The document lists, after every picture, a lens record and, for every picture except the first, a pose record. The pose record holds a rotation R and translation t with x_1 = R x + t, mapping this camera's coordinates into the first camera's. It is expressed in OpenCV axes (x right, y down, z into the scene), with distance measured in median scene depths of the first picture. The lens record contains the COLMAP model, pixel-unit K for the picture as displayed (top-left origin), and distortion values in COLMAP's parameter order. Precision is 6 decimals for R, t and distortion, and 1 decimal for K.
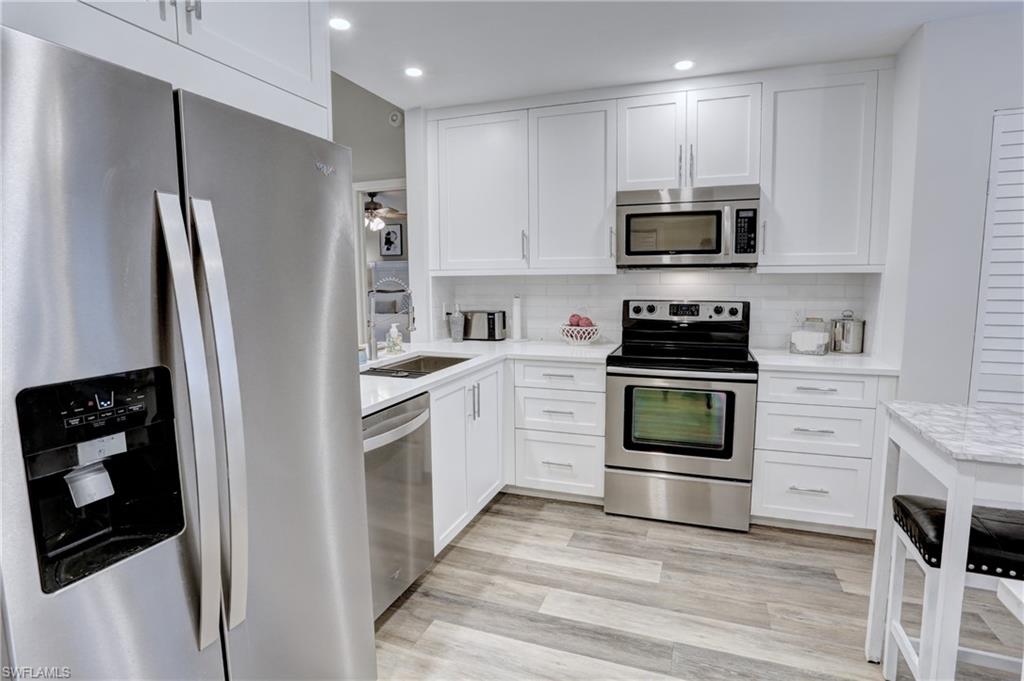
lens RADIAL K [[515.4, 0, 519.4], [0, 515.4, 337.1], [0, 0, 1]] dist [-0.052937, 0.015645]
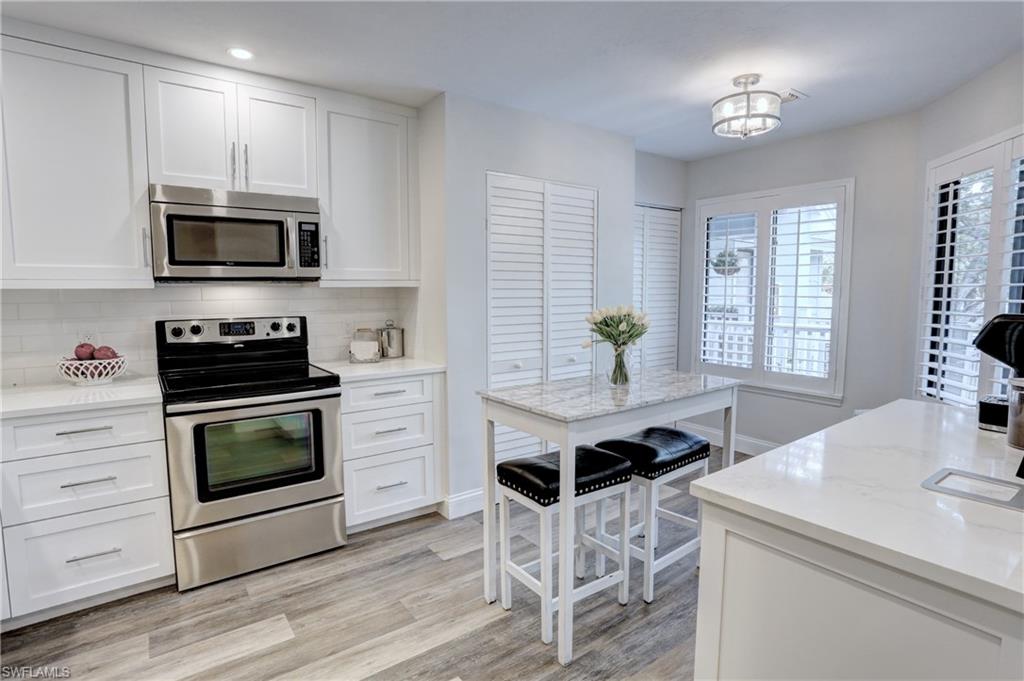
lens RADIAL K [[515.4, 0, 510.2], [0, 515.4, 338.0], [0, 0, 1]] dist [-0.052937, 0.015645]
pose [[0.557150, -0.069171, 0.827526, -0.168051], [0.095372, 0.995261, 0.018981, -0.010159], [-0.824917, 0.068347, 0.561106, 0.139130]]
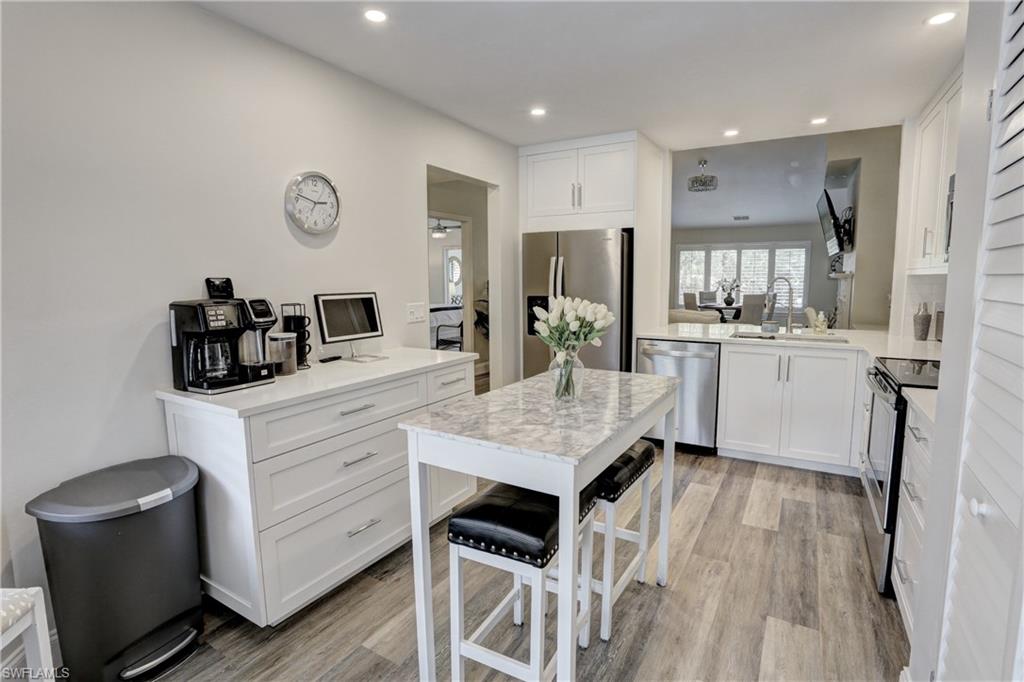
lens RADIAL K [[515.4, 0, 525.1], [0, 515.4, 335.8], [0, 0, 1]] dist [-0.052937, 0.015645]
pose [[-0.169438, 0.120246, -0.978178, 1.258635], [-0.109457, 0.984092, 0.139933, -0.067654], [0.979444, 0.130778, -0.153581, 0.506982]]
